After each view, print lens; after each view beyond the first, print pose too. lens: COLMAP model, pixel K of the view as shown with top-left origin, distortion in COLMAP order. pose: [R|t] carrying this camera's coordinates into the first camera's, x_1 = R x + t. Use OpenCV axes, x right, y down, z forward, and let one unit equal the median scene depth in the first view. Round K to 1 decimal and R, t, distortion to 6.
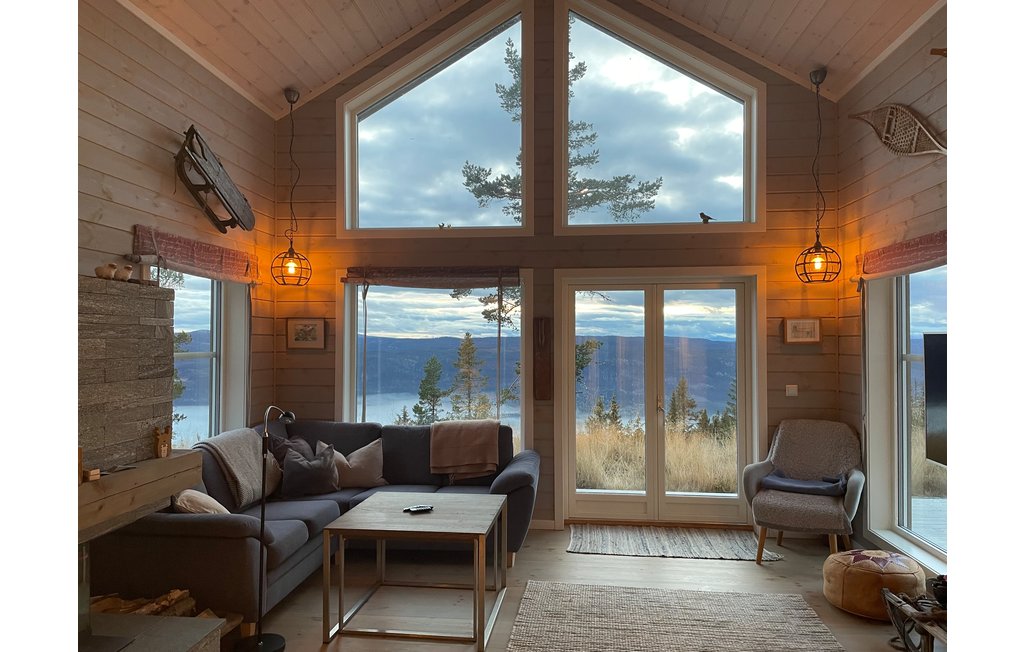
lens RADIAL K [[670.2, 0, 516.0], [0, 670.2, 321.3], [0, 0, 1]] dist [0.106611, -0.139705]
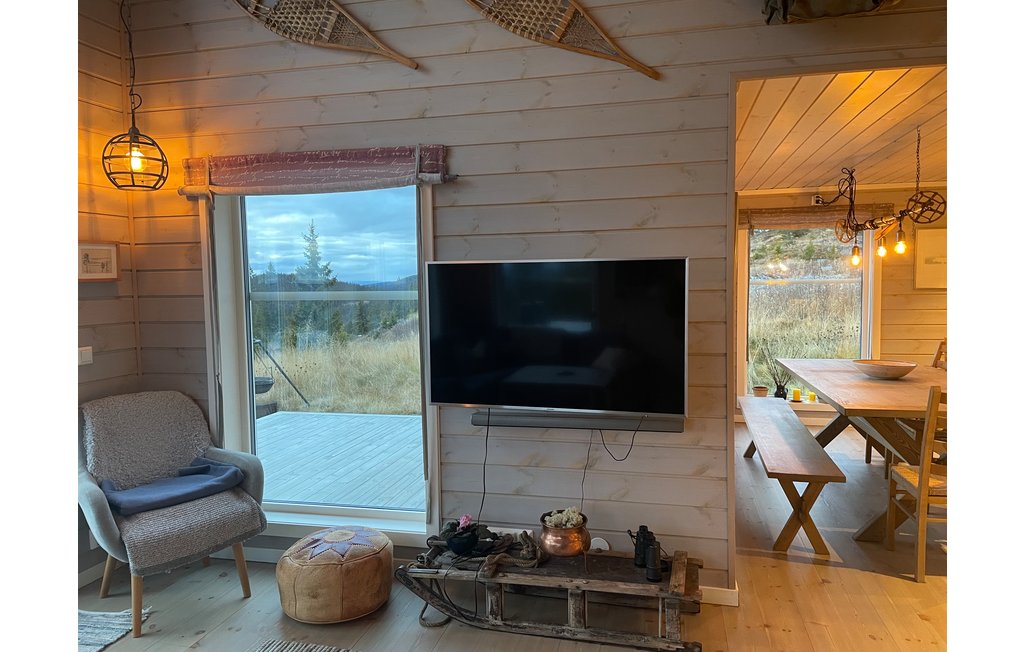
lens RADIAL K [[670.2, 0, 516.0], [0, 670.2, 321.3], [0, 0, 1]] dist [0.106611, -0.139705]
pose [[0.152464, -0.070507, 0.985791, -0.222029], [-0.011733, 0.997253, 0.073141, 0.024275], [-0.988239, -0.022718, 0.151217, 0.686527]]
